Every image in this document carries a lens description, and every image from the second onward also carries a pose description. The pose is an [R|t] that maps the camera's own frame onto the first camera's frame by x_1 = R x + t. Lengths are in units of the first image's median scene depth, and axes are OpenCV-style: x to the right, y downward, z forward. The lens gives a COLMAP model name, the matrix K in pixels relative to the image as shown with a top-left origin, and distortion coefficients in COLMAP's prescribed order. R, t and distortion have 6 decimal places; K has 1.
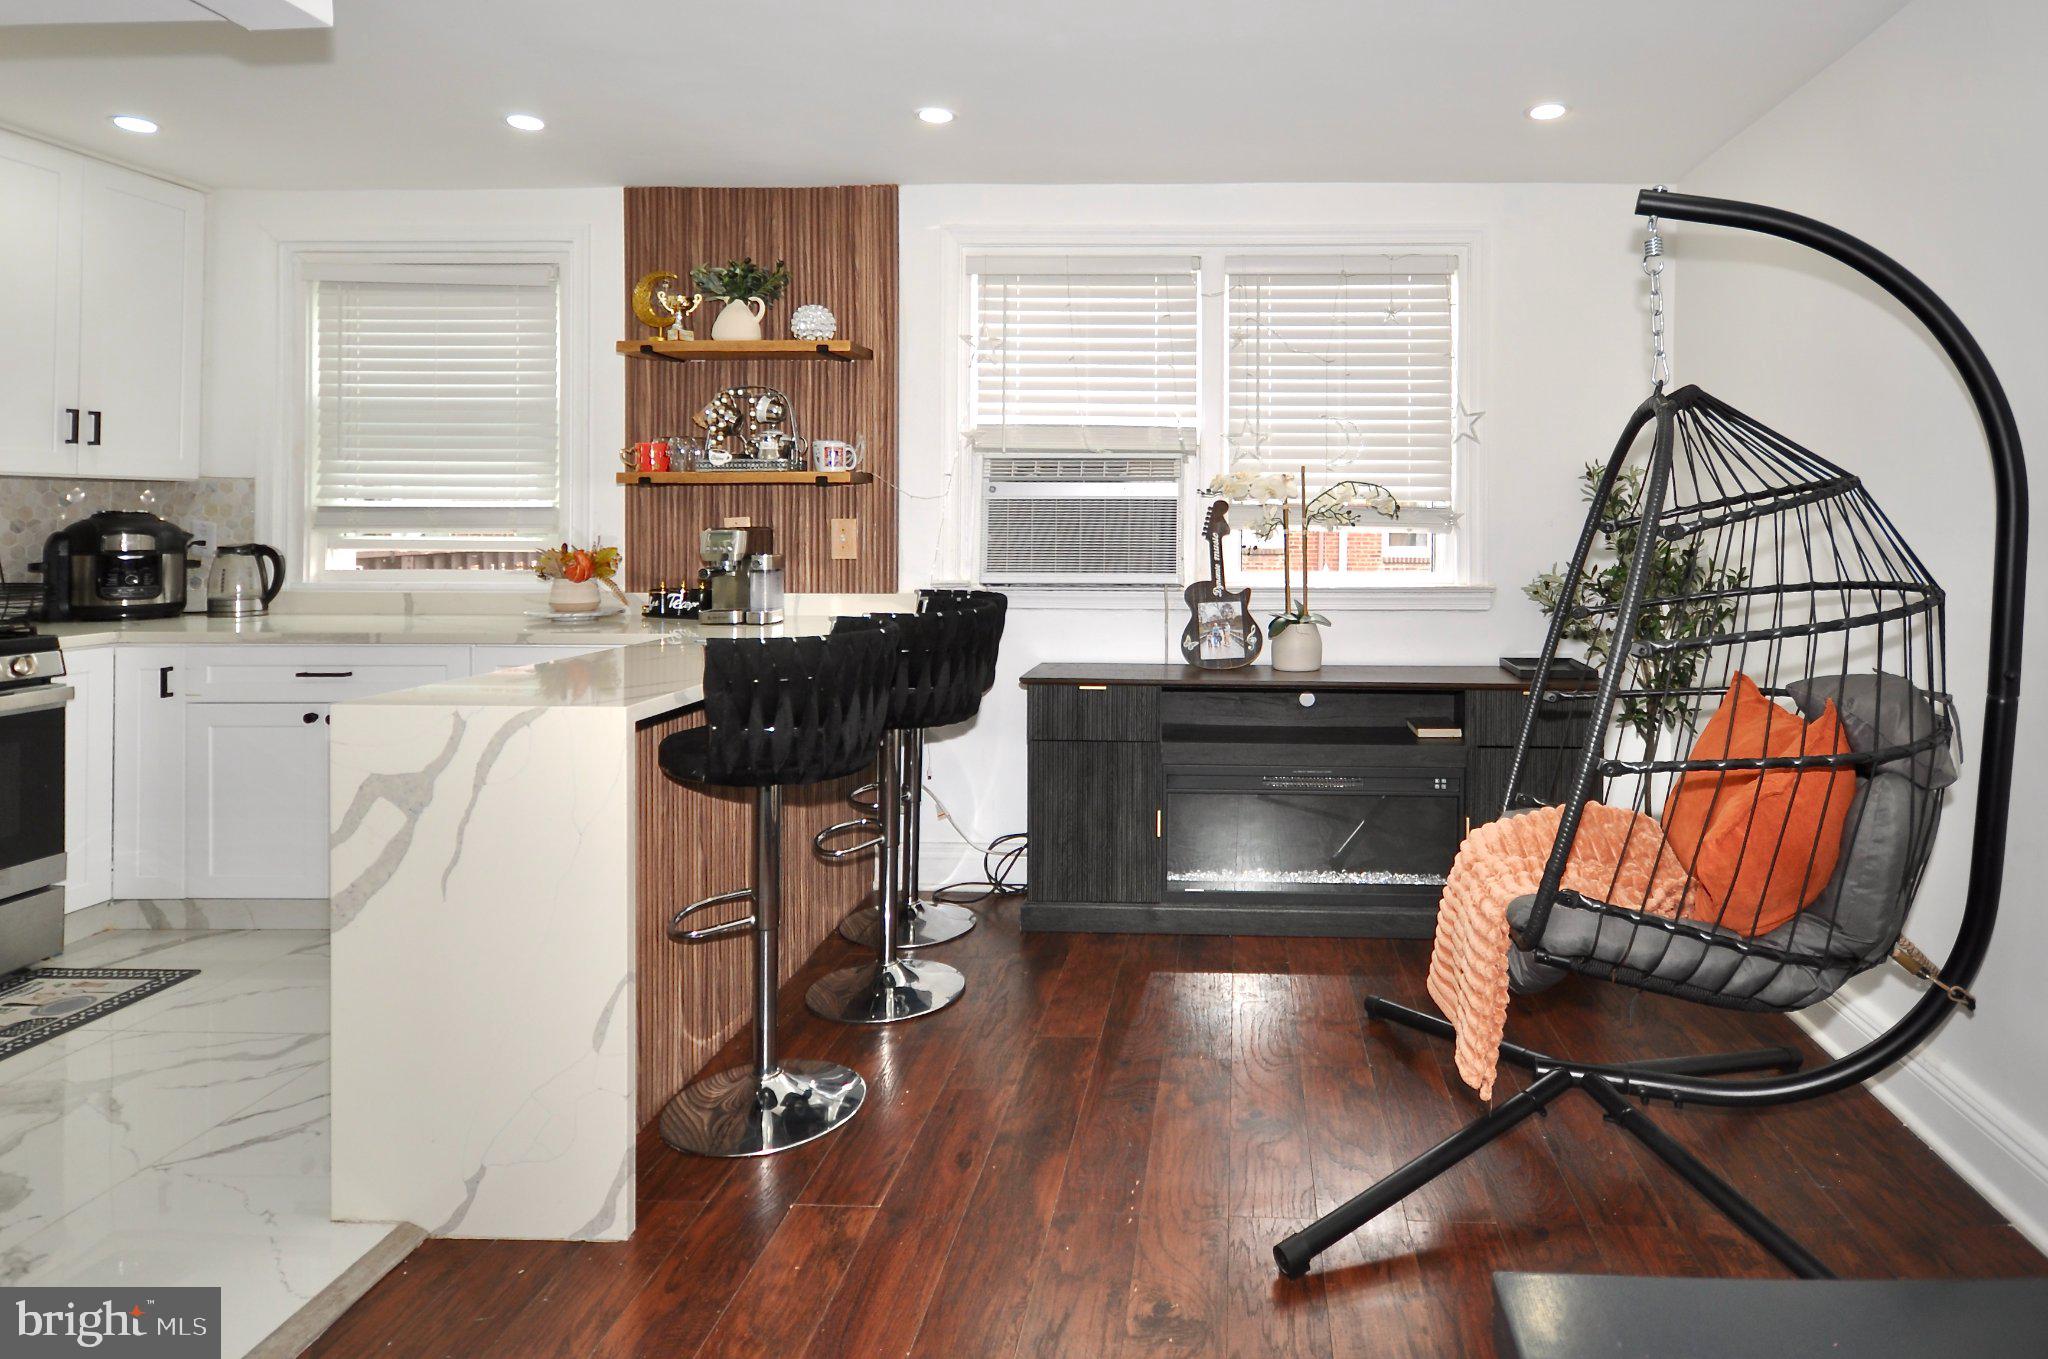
lens RADIAL K [[1154.7, 0, 1236.9], [0, 1154.7, 516.8], [0, 0, 1]] dist [-0.000825, 0.002390]
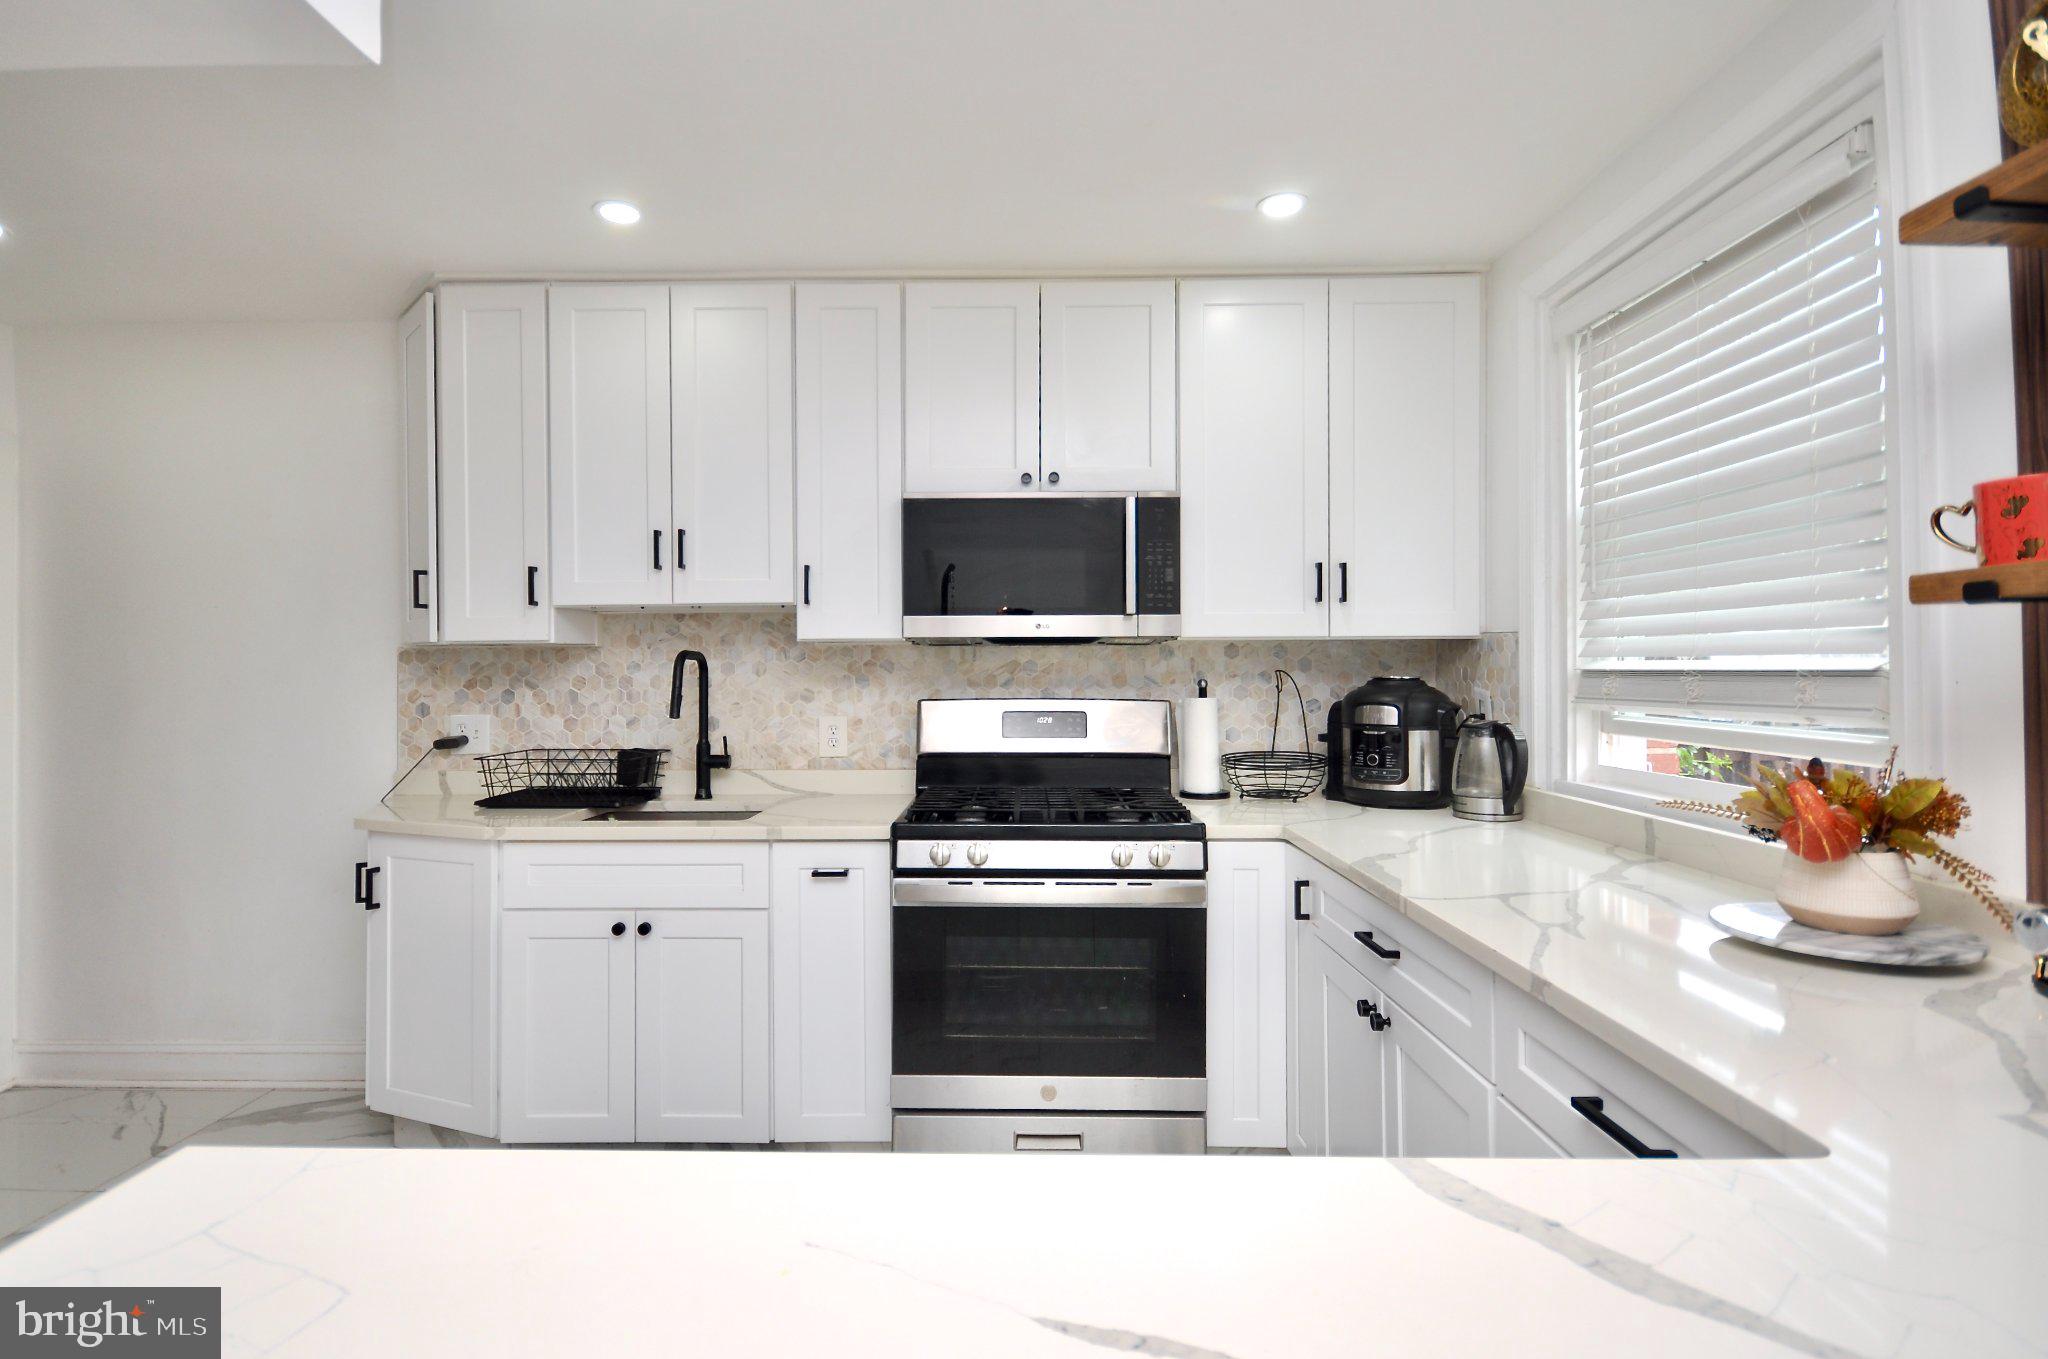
lens RADIAL K [[1004.5, 0, 1000.6], [0, 1004.5, 660.2], [0, 0, 1]] dist [0.001436, 0.000267]
pose [[-0.015615, -0.012464, -0.999800, -0.213178], [0.005395, 0.999907, -0.012550, -0.009305], [0.999864, -0.005590, -0.015546, 0.701183]]
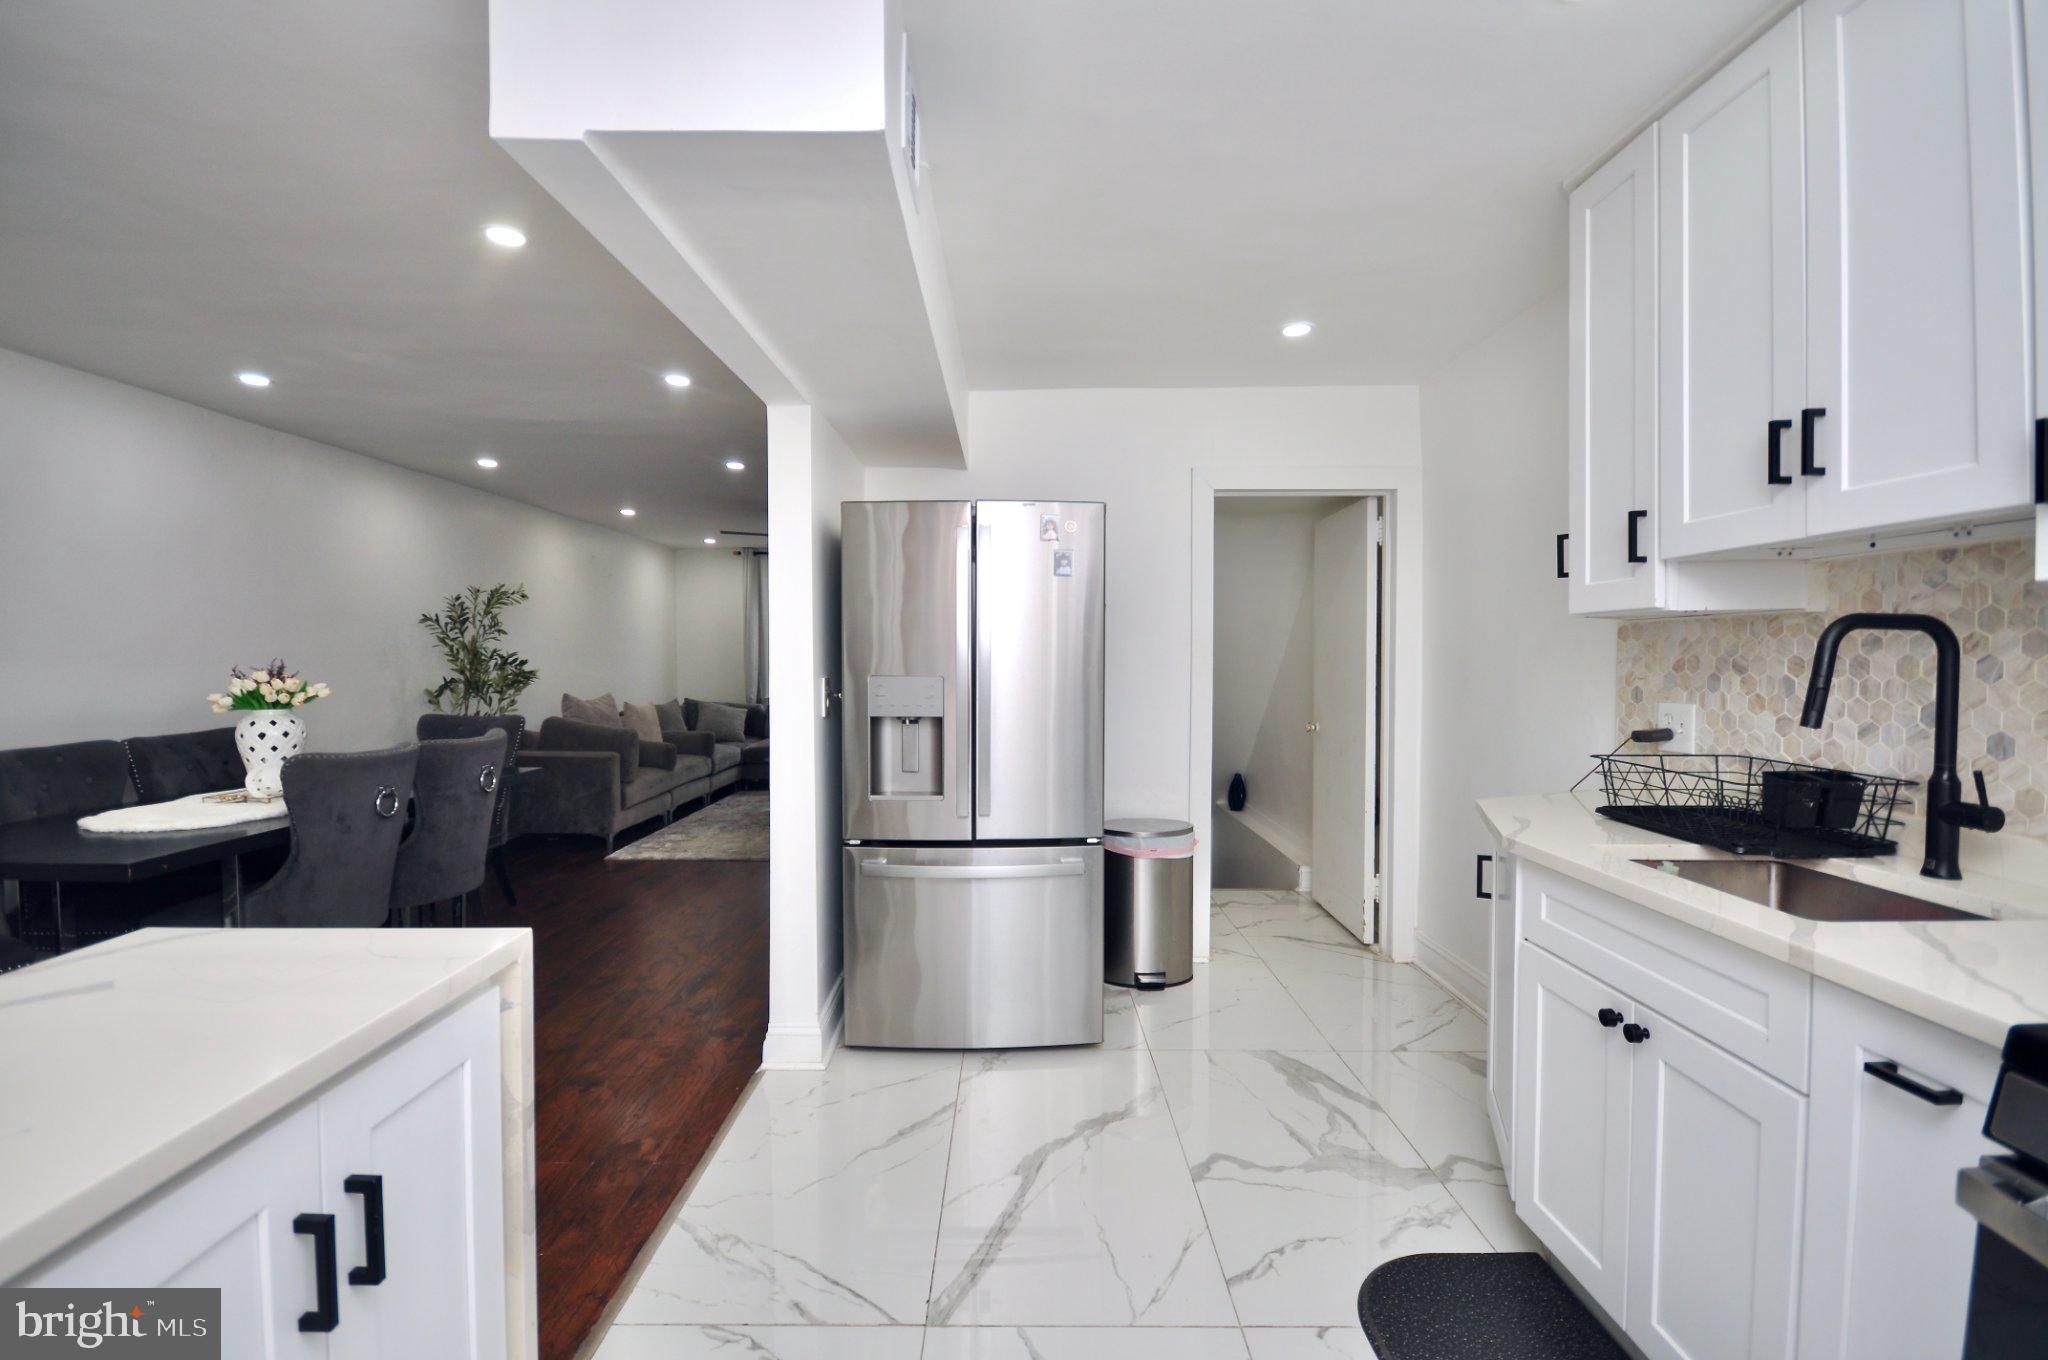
lens RADIAL K [[883.2, 0, 1010.5], [0, 883.2, 672.7], [0, 0, 1]] dist [-0.001650, -0.000350]
pose [[-0.999997, -0.002380, 0.000070, -0.584065], [-0.002379, 0.999814, 0.019160, -0.007956], [-0.000115, 0.019160, -0.999816, 0.837071]]
